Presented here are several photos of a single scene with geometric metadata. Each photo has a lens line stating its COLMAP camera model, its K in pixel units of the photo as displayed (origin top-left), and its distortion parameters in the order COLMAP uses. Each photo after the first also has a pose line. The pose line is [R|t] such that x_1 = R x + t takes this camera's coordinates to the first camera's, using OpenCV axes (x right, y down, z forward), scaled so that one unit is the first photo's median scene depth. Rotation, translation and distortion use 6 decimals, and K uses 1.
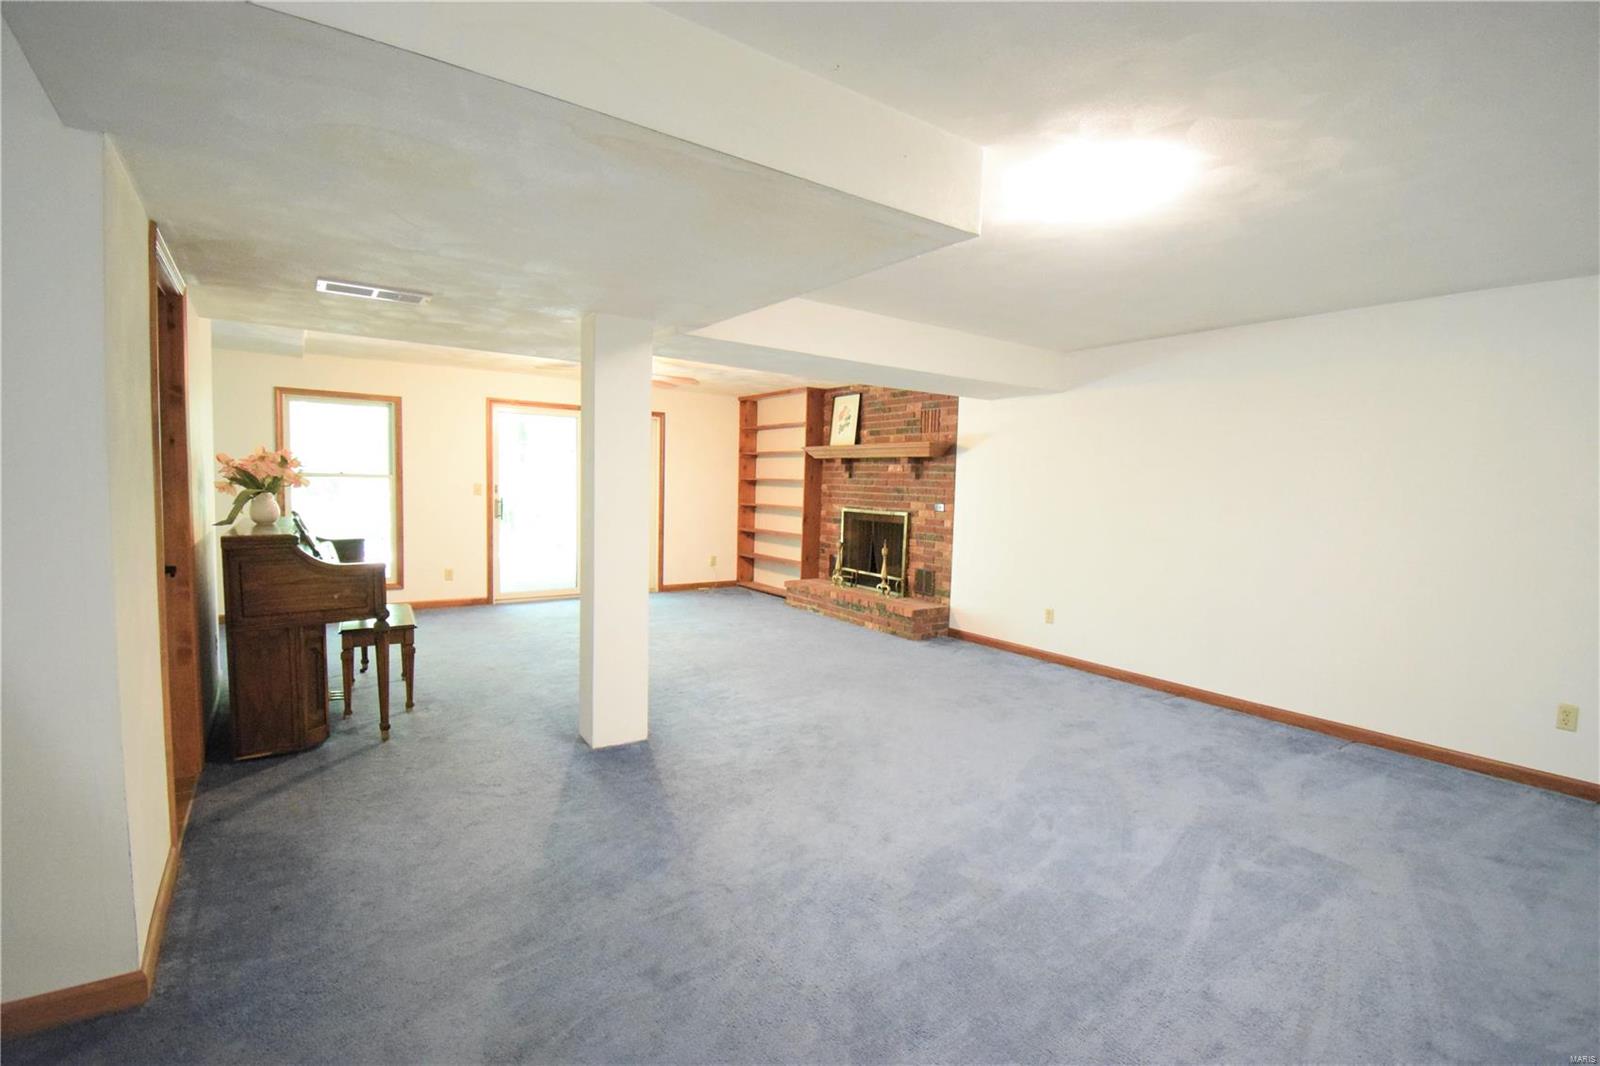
lens RADIAL K [[705.8, 0, 807.4], [0, 705.8, 524.1], [0, 0, 1]] dist [0.015215, -0.024440]
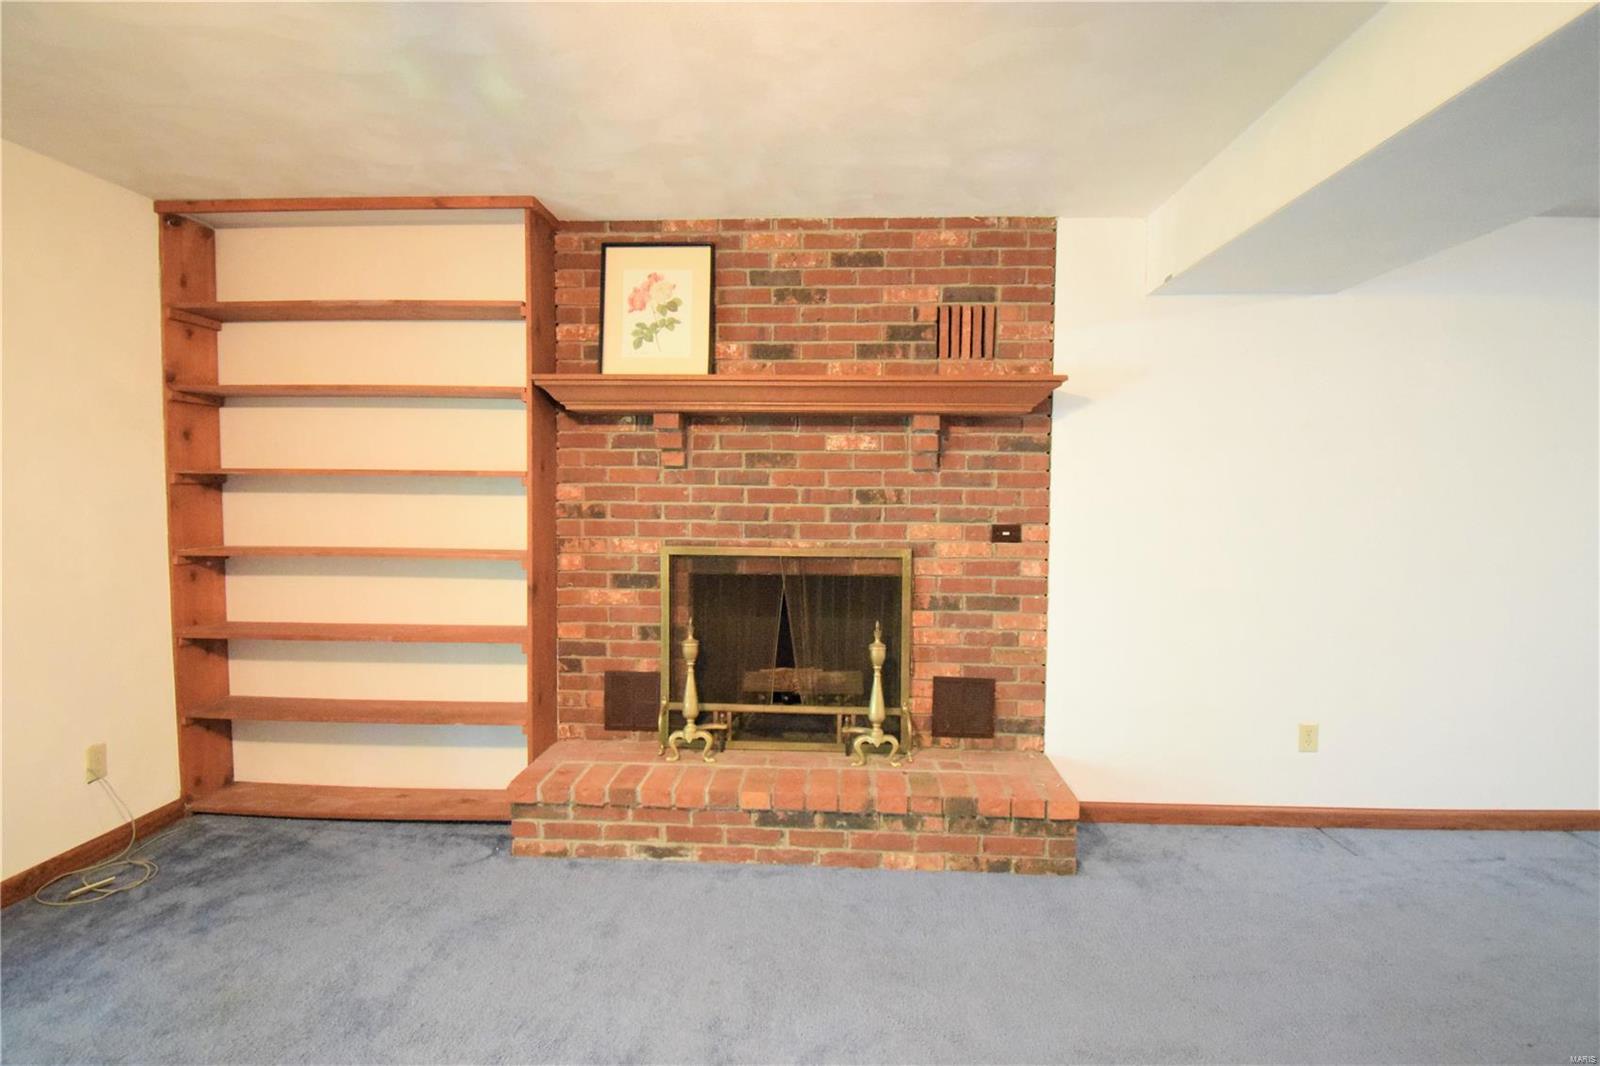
lens RADIAL K [[750.6, 0, 806.8], [0, 750.6, 526.7], [0, 0, 1]] dist [0.027799, -0.030907]
pose [[0.623021, -0.062094, 0.779737, -0.220679], [0.054268, 0.997873, 0.036104, -0.044981], [-0.780320, 0.019821, 0.625066, 0.710805]]
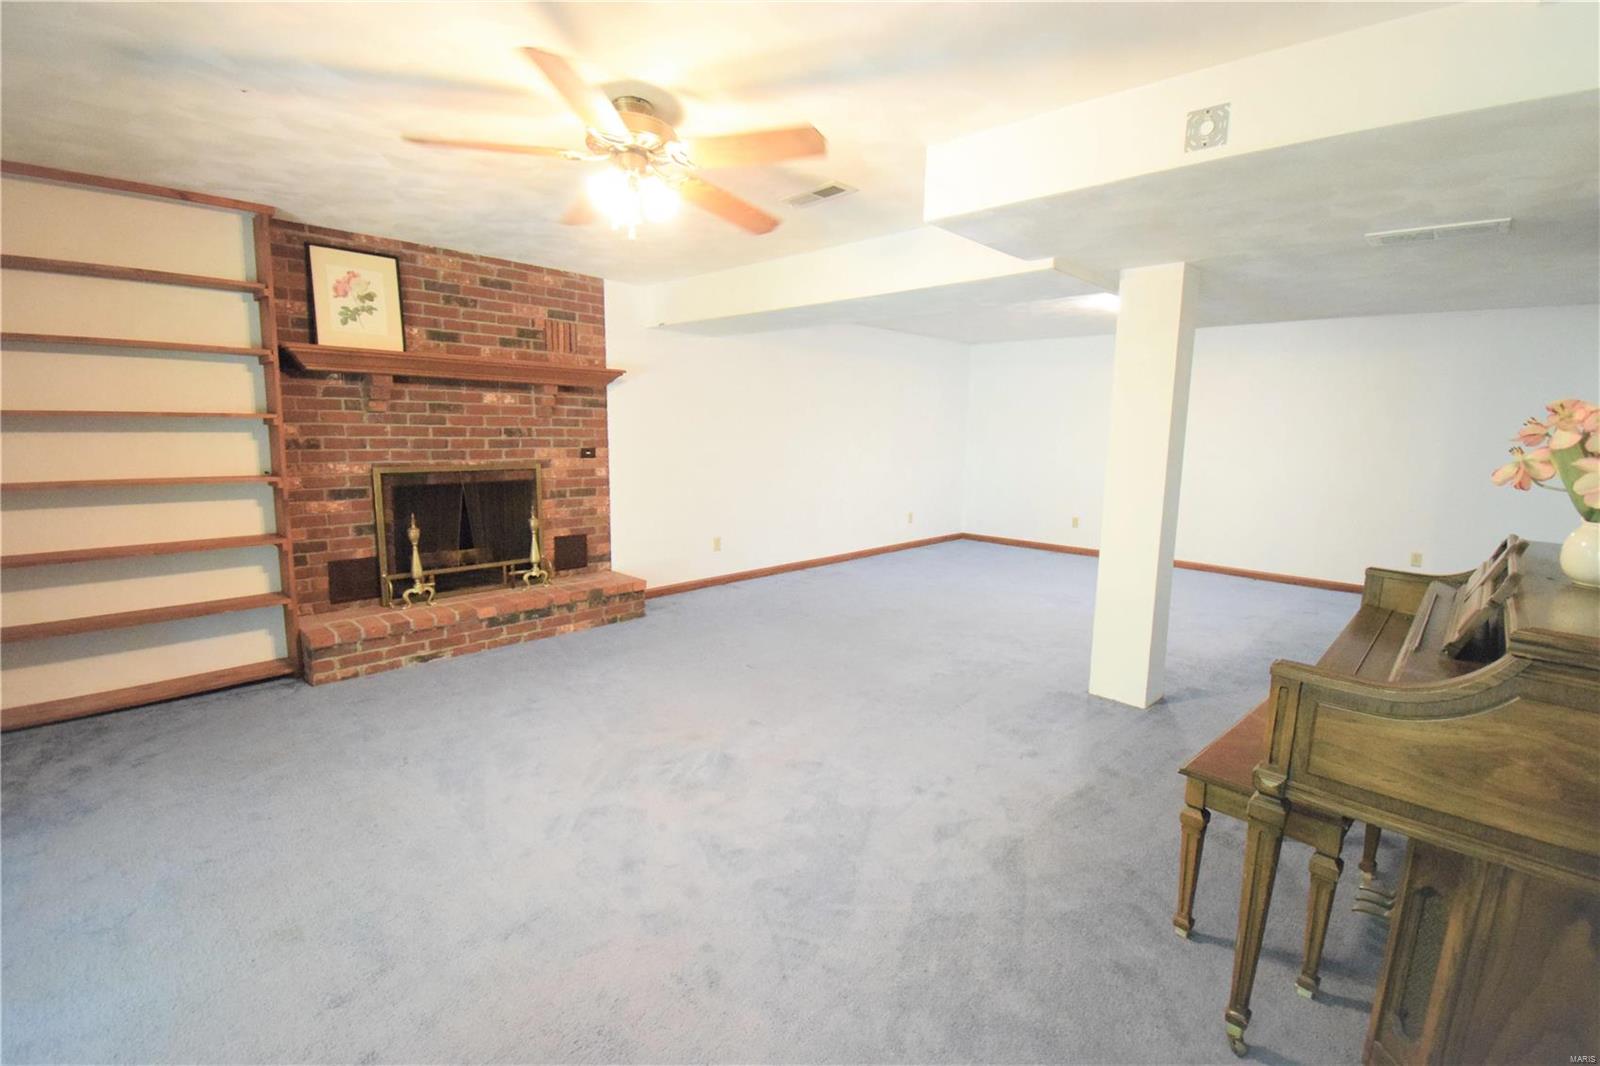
lens RADIAL K [[705.8, 0, 807.4], [0, 705.8, 524.1], [0, 0, 1]] dist [0.015215, -0.024440]
pose [[-0.190682, -0.160187, 0.968494, -0.558458], [0.037523, 0.984686, 0.170253, -0.061839], [-0.980934, 0.068805, -0.181751, 0.801590]]
